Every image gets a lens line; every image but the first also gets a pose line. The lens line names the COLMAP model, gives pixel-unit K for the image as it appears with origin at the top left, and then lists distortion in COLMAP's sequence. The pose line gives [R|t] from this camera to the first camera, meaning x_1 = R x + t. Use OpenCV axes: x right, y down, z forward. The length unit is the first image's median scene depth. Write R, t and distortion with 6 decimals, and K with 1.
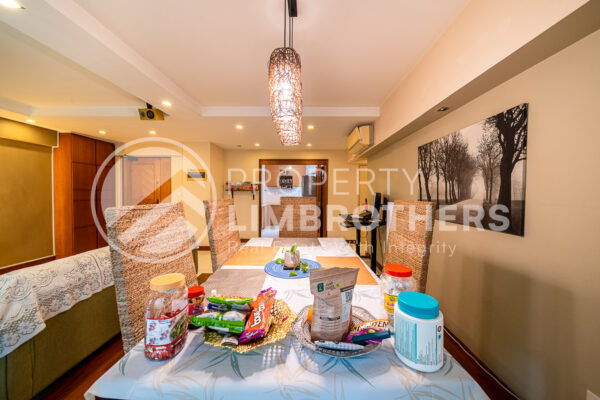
lens RADIAL K [[216.8, 0, 300.2], [0, 216.8, 193.0], [0, 0, 1]] dist [0.000126, 0.000008]
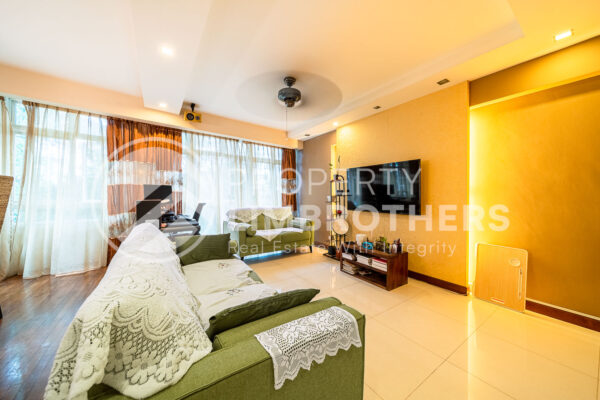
lens RADIAL K [[216.8, 0, 300.2], [0, 216.8, 193.0], [0, 0, 1]] dist [0.000126, 0.000008]
pose [[-0.807650, -0.019299, -0.589346, -0.362190], [-0.014928, 0.999813, -0.012283, 0.043181], [0.589473, -0.001122, -0.807787, 0.846006]]
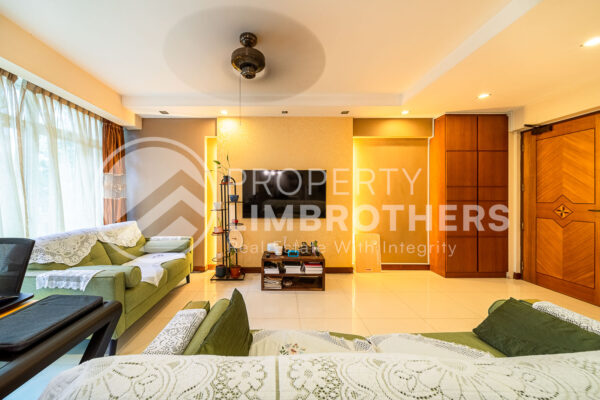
lens RADIAL K [[220.9, 0, 284.9], [0, 220.9, 198.3], [0, 0, 1]] dist [-0.000099, -0.000115]
pose [[0.038107, 0.003975, -0.999266, -0.263100], [-0.003139, 0.999988, 0.003858, 0.023947], [0.999269, 0.002990, 0.038119, 0.367437]]
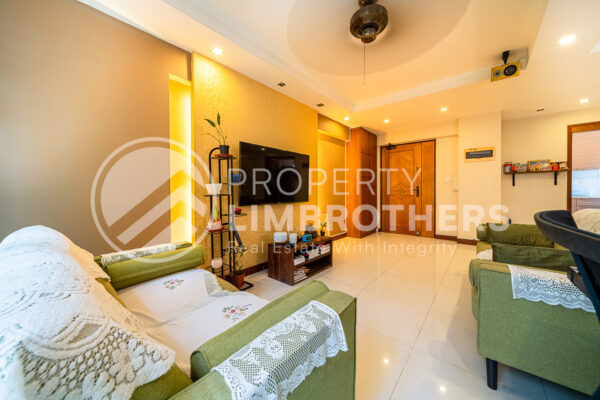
lens RADIAL K [[216.8, 0, 300.2], [0, 216.8, 193.0], [0, 0, 1]] dist [0.000126, 0.000008]
pose [[0.790241, -0.008552, -0.612736, -0.567514], [0.010429, 0.999945, -0.000507, 0.065994], [0.612707, -0.005990, 0.790288, -0.095680]]
